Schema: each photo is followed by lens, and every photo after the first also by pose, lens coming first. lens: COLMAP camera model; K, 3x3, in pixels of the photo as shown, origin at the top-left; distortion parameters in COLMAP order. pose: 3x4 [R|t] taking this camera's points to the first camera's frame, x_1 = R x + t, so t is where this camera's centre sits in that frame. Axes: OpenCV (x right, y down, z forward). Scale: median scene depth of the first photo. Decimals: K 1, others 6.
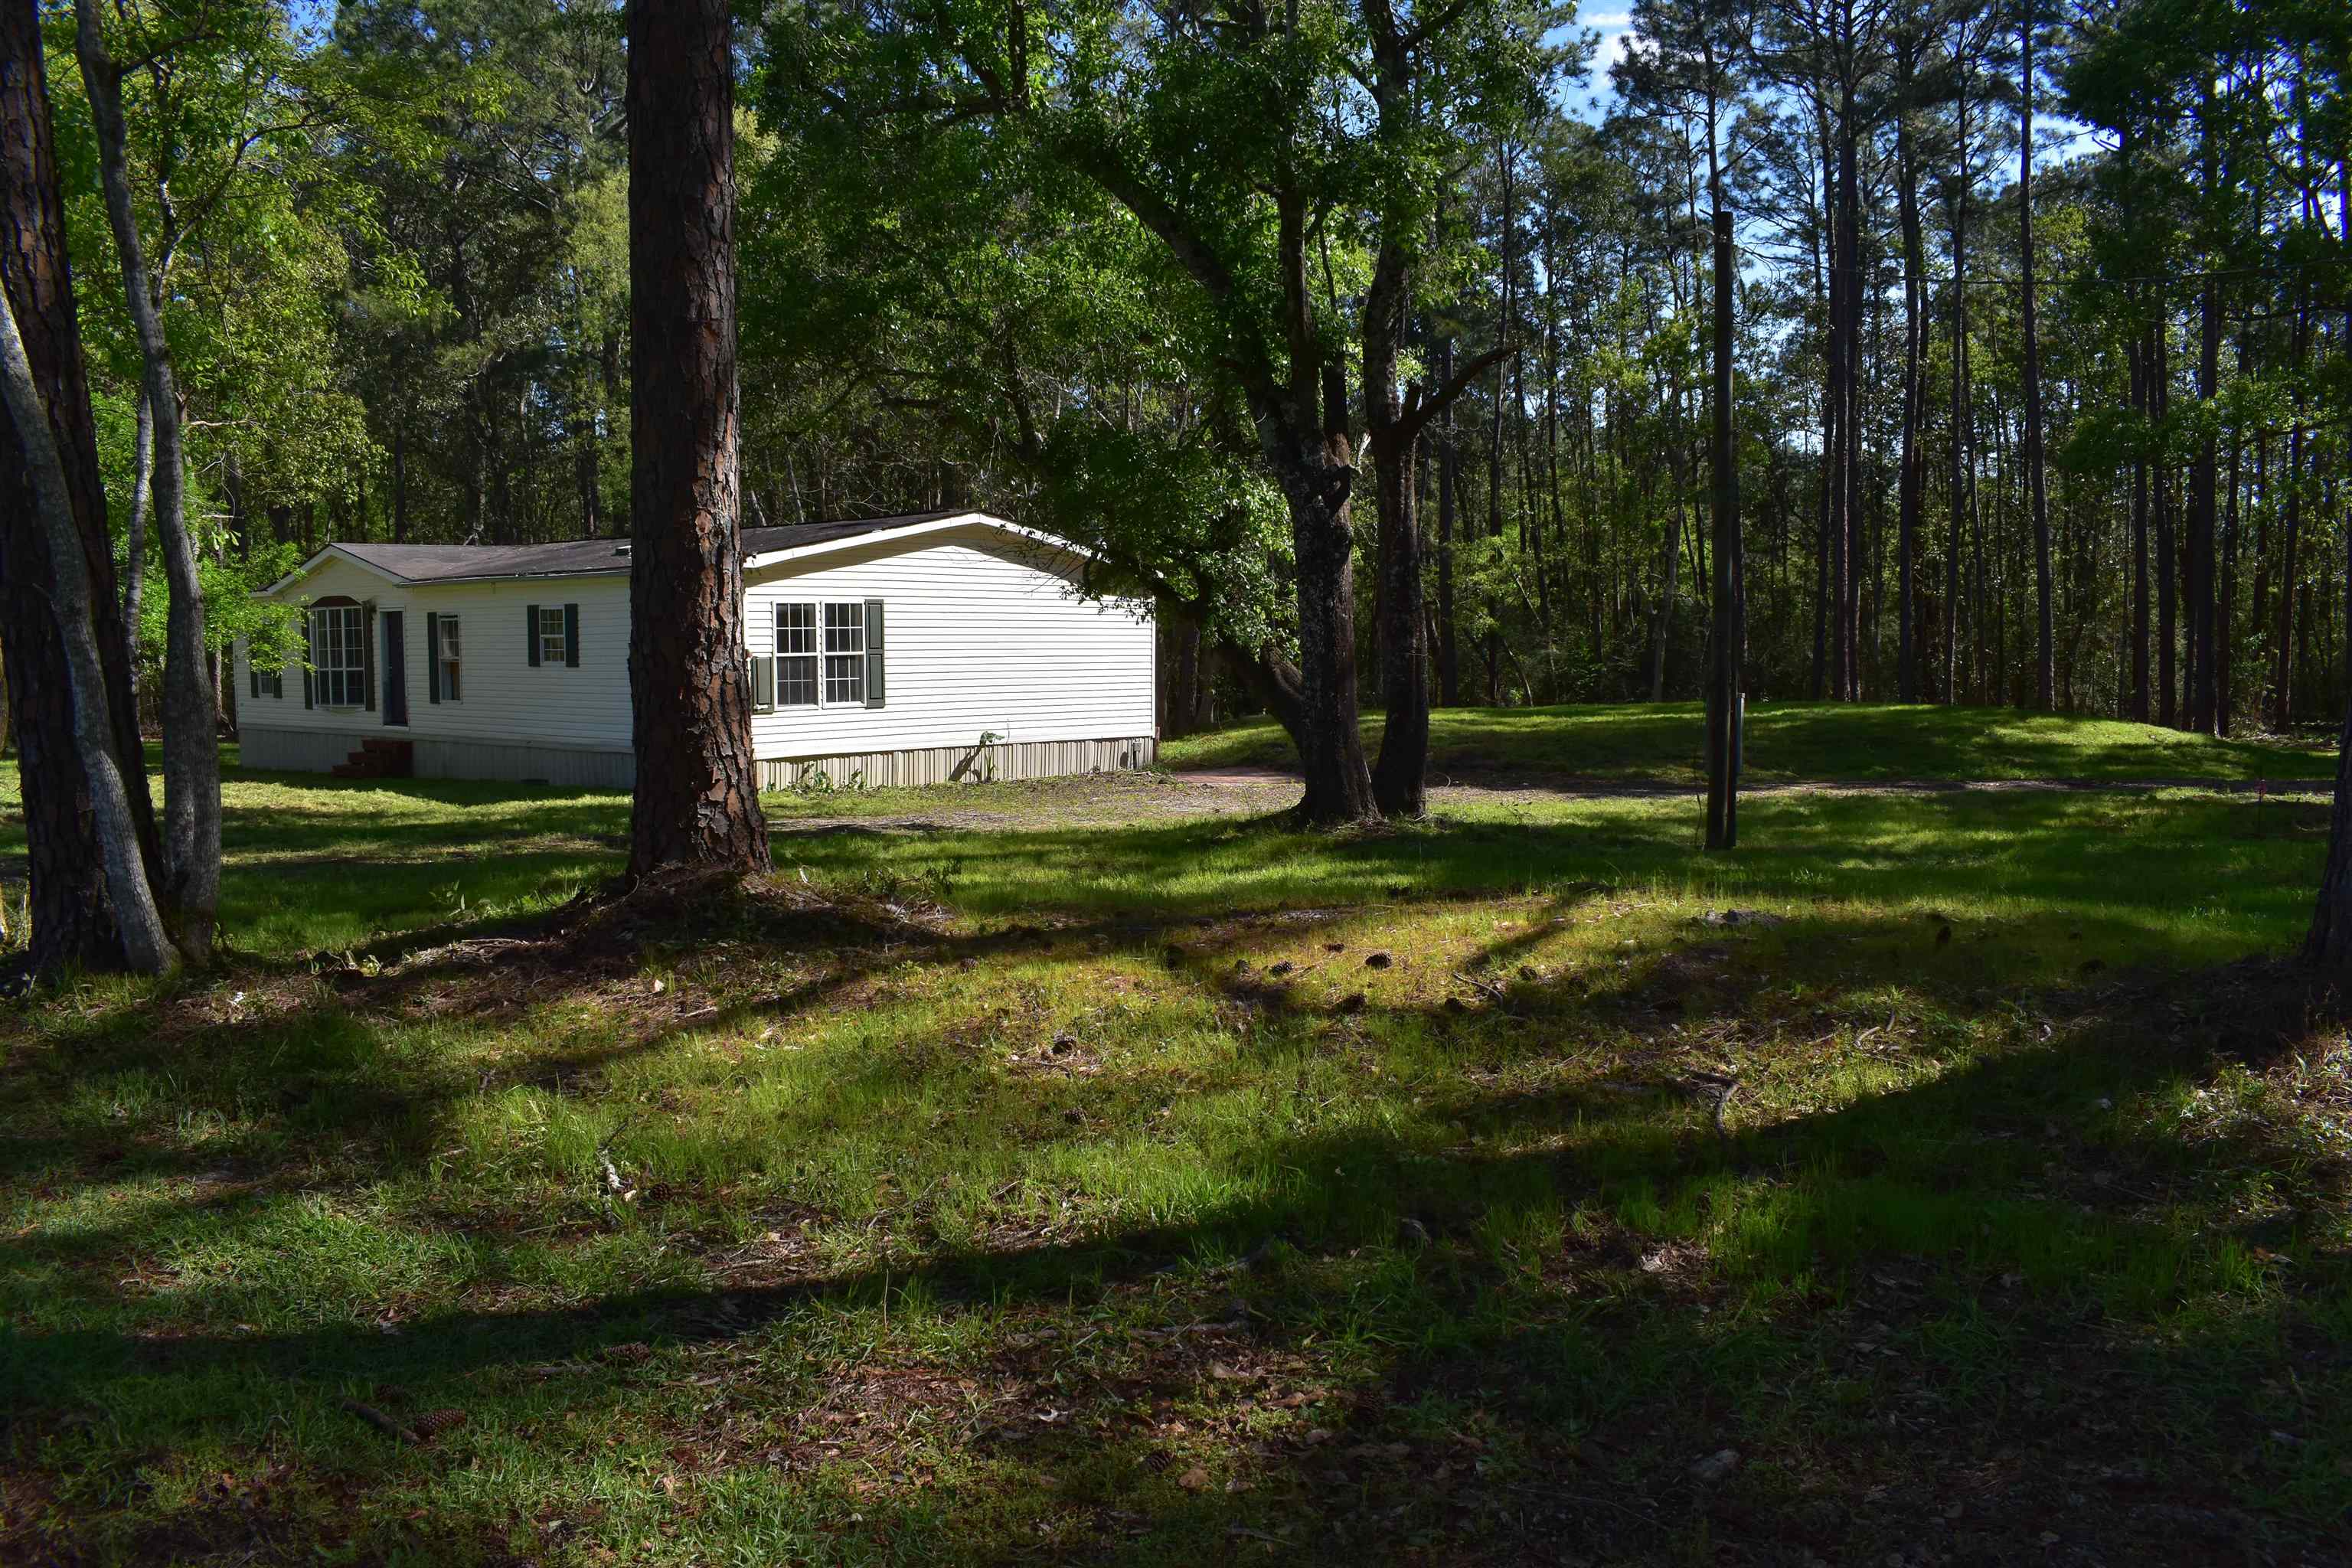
lens RADIAL K [[1888.8, 0, 1176.0], [0, 1888.8, 784.0], [0, 0, 1]] dist [-0.069193, -0.001014]
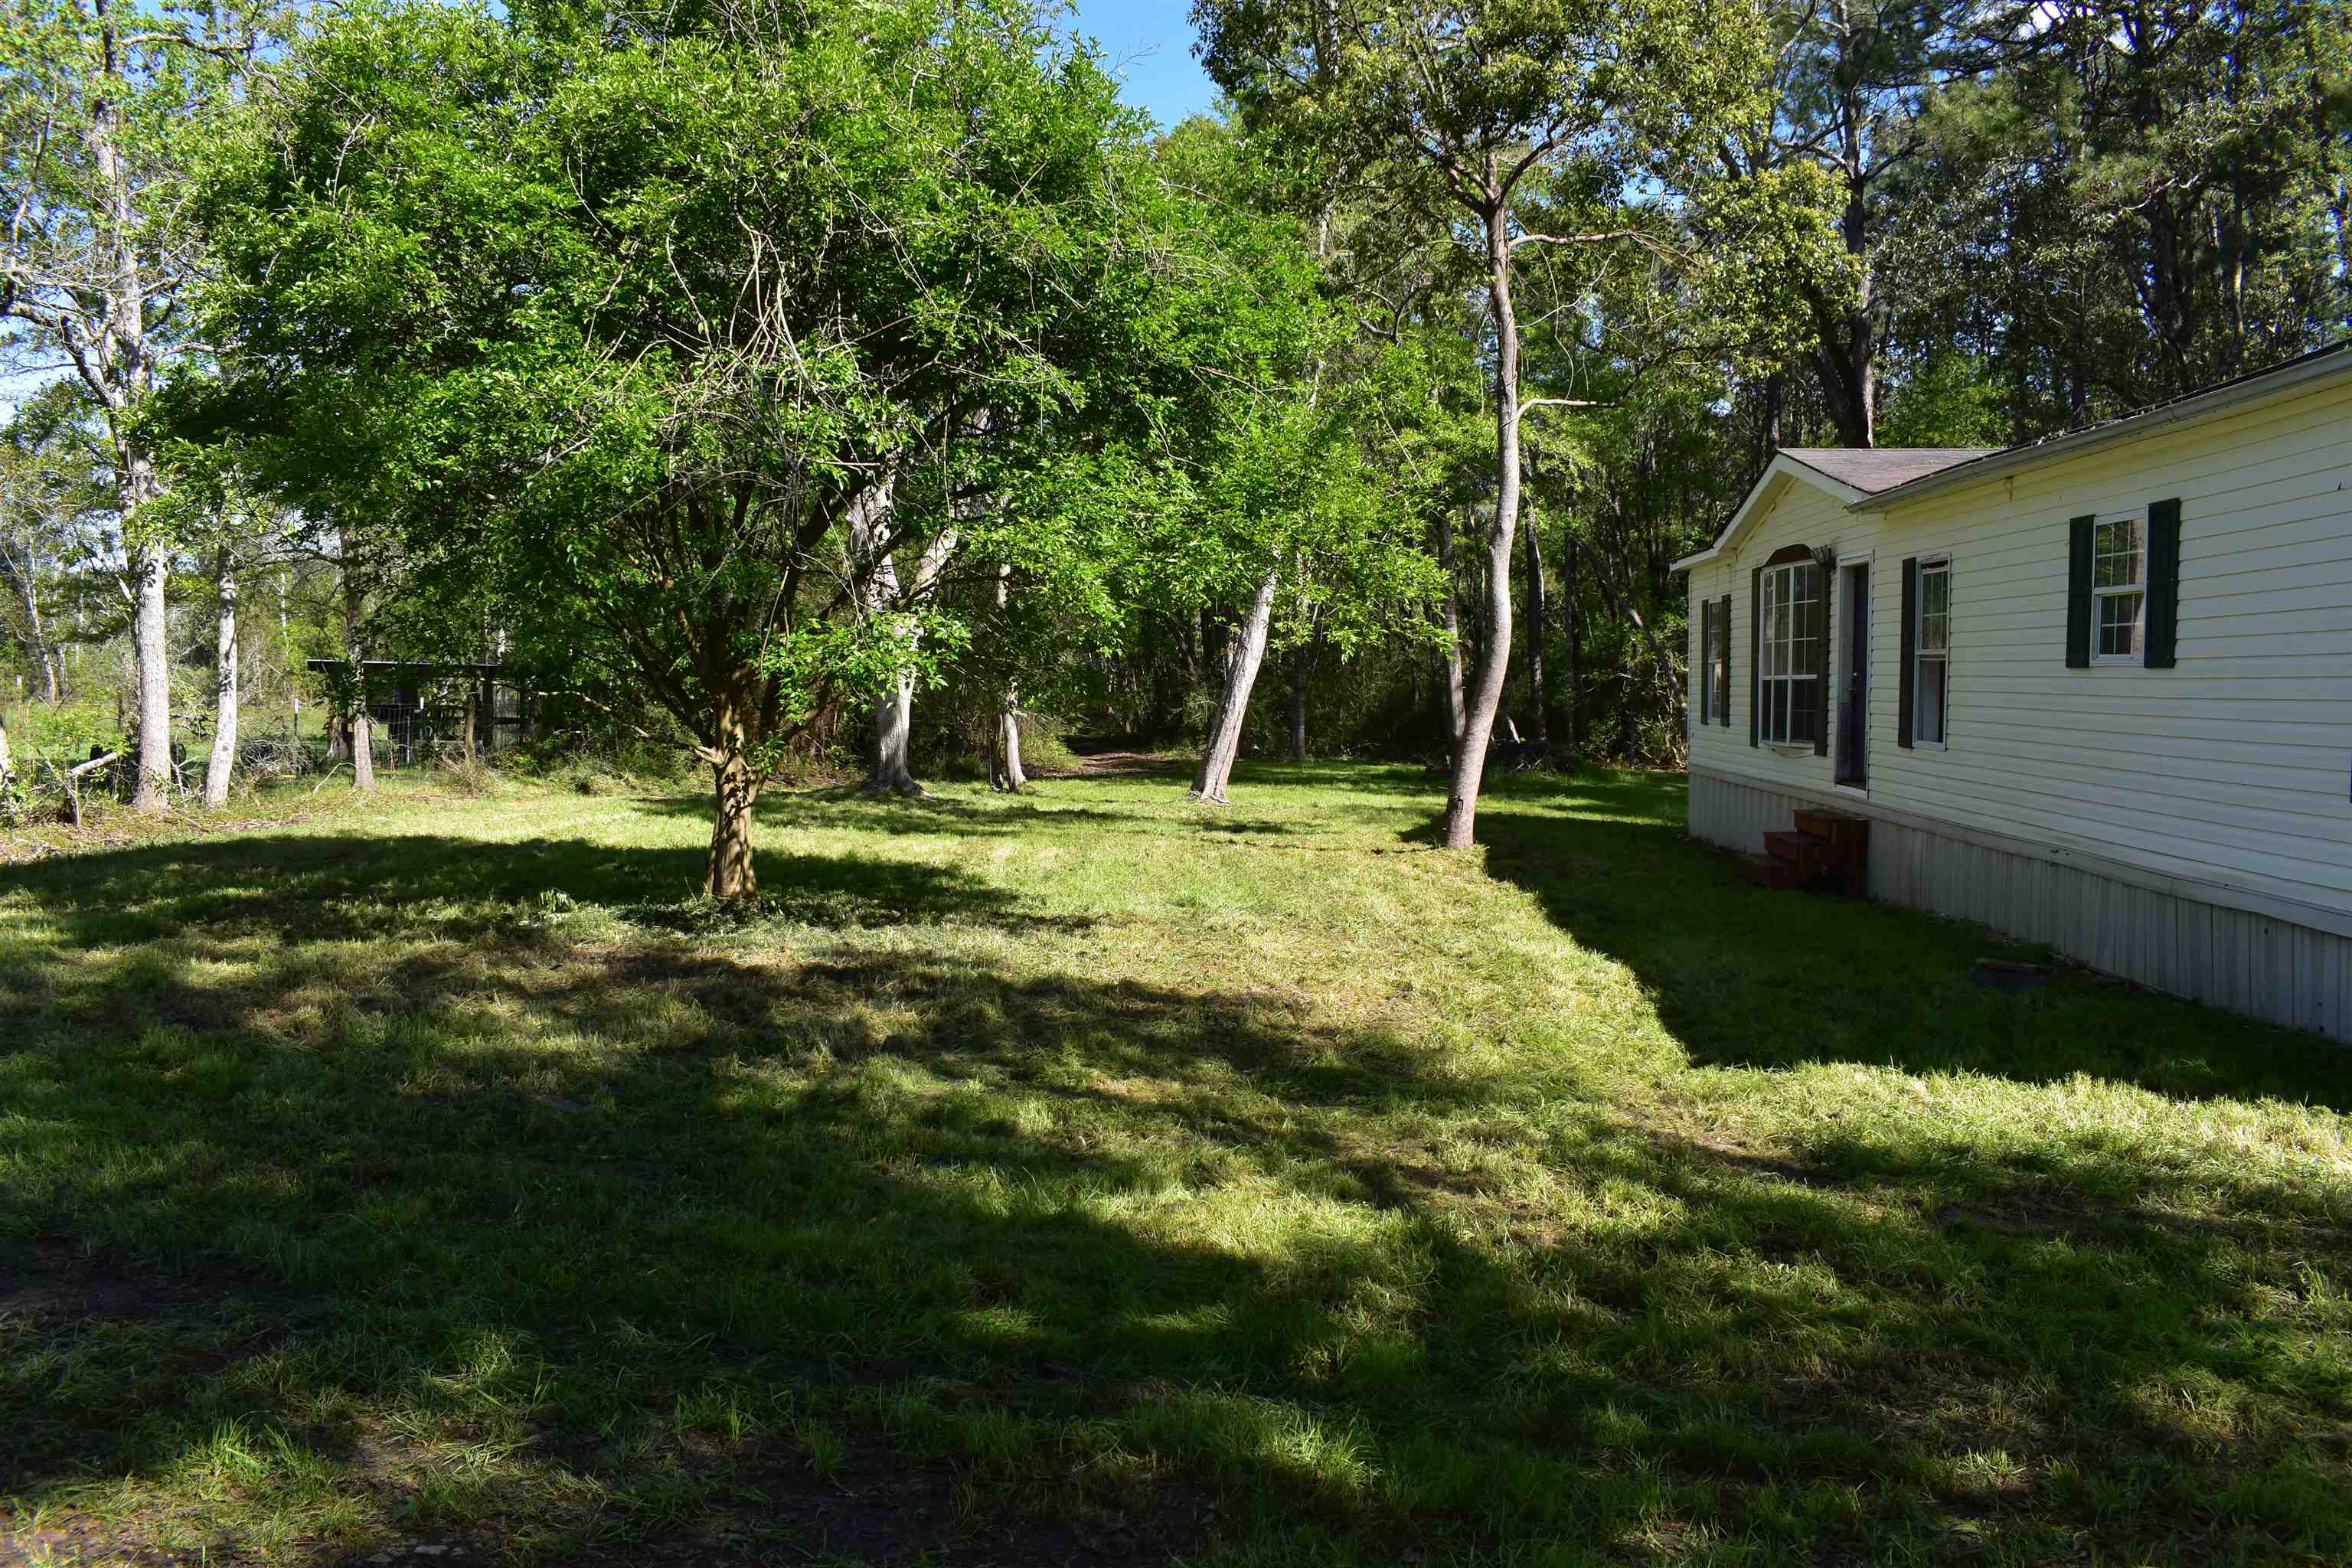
lens RADIAL K [[1888.8, 0, 1176.0], [0, 1888.8, 784.0], [0, 0, 1]] dist [-0.069193, -0.001014]
pose [[0.630065, 0.043528, -0.775322, -0.142253], [-0.052300, 0.998539, 0.013559, -0.030595], [0.774779, 0.032006, 0.631421, 0.551775]]
